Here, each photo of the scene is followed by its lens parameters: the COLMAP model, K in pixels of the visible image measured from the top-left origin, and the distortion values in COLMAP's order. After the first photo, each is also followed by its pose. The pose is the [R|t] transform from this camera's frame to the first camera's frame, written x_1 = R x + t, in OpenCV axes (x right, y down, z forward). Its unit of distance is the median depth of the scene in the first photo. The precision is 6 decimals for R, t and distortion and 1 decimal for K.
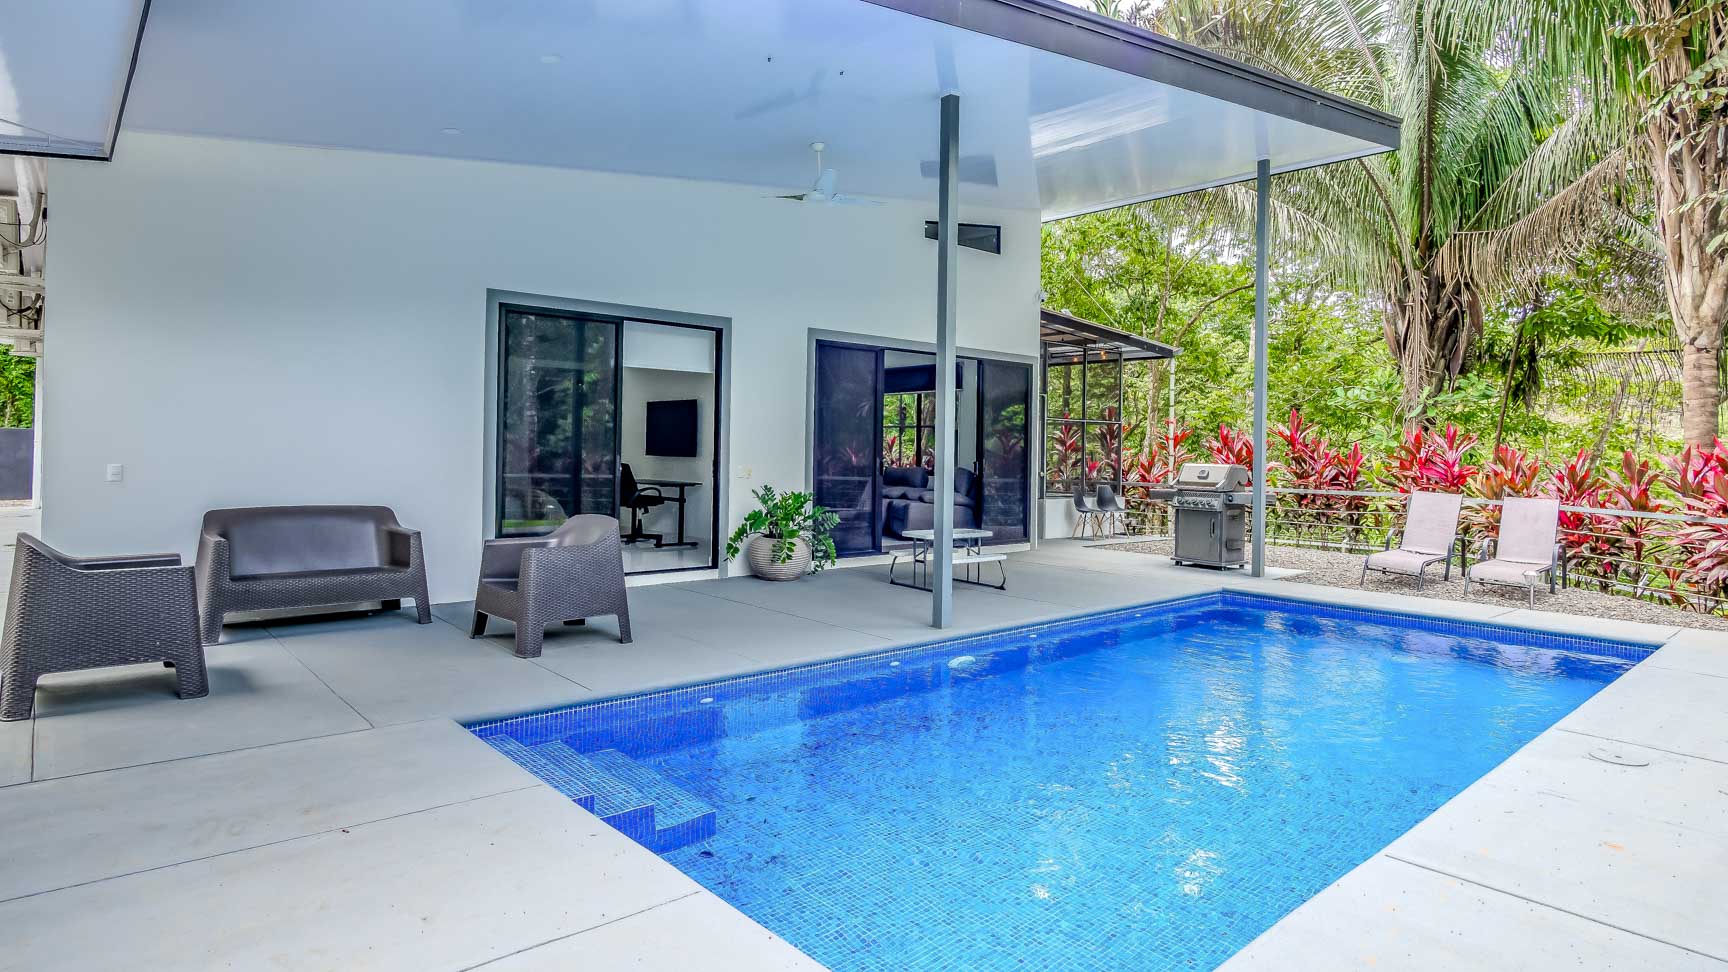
lens RADIAL K [[957.1, 0, 860.6], [0, 957.1, 432.3], [0, 0, 1]] dist [-0.008207, 0.000076]
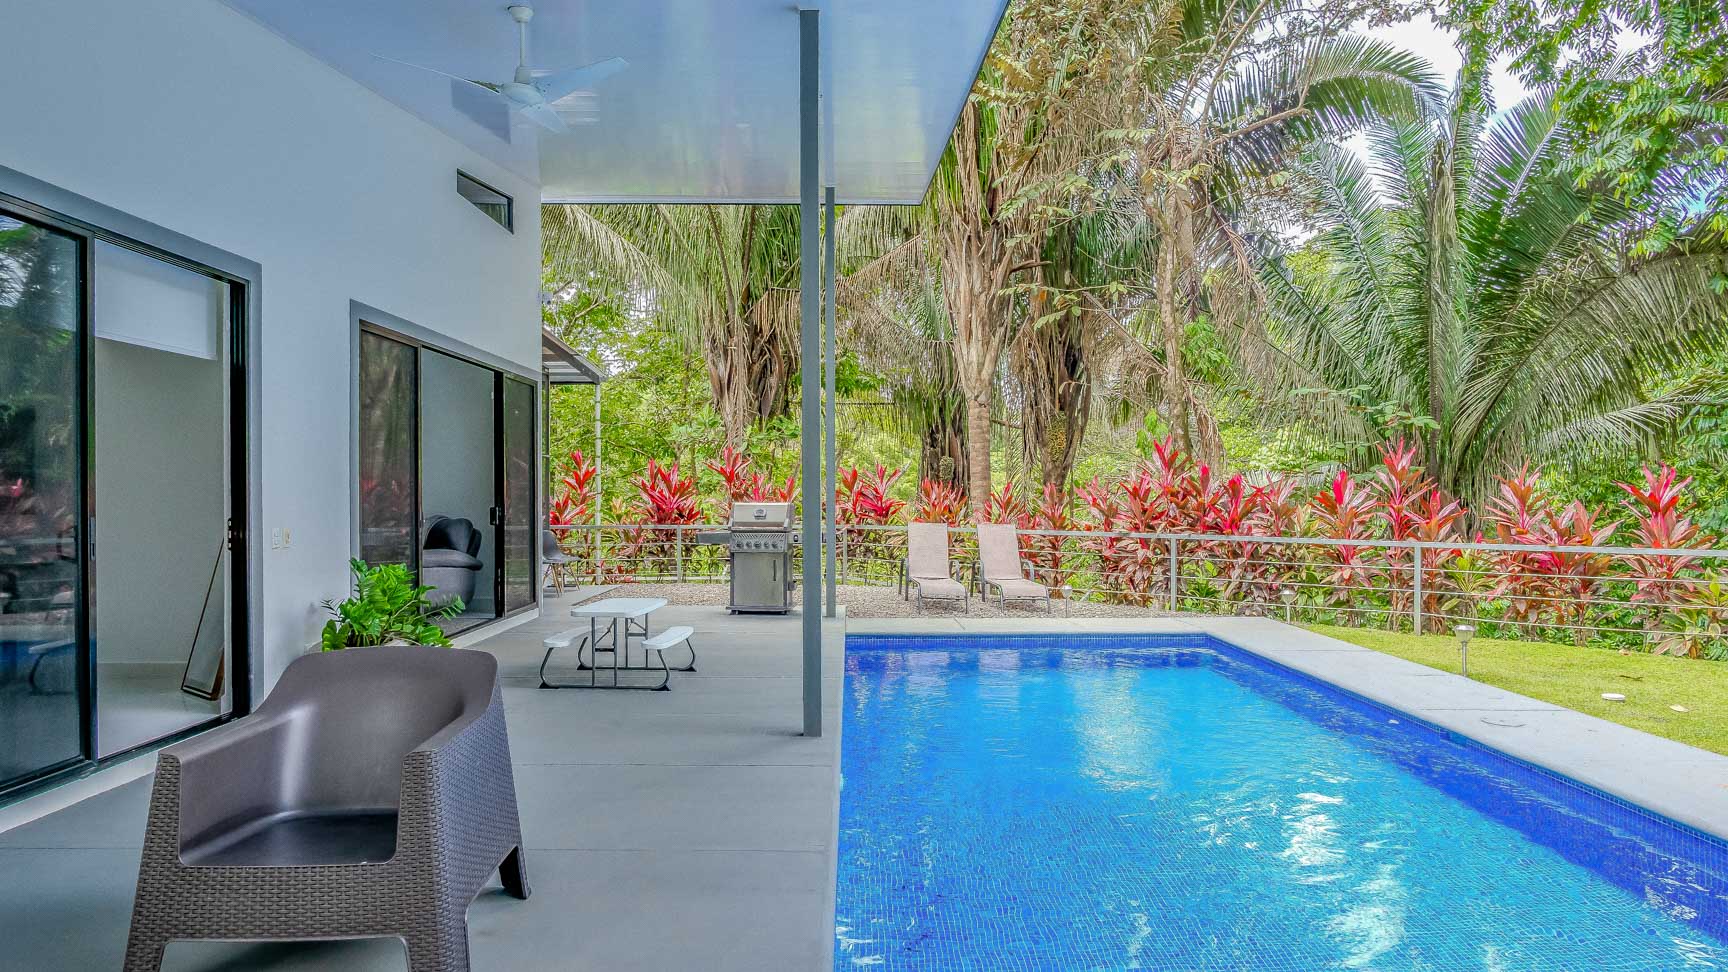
lens RADIAL K [[972.1, 0, 868.4], [0, 972.1, 490.7], [0, 0, 1]] dist [-0.007098, -0.000920]
pose [[0.649718, -0.017924, 0.759964, -0.289014], [-0.001452, 0.999691, 0.024820, -0.002281], [-0.760174, -0.017229, 0.649491, 0.305916]]
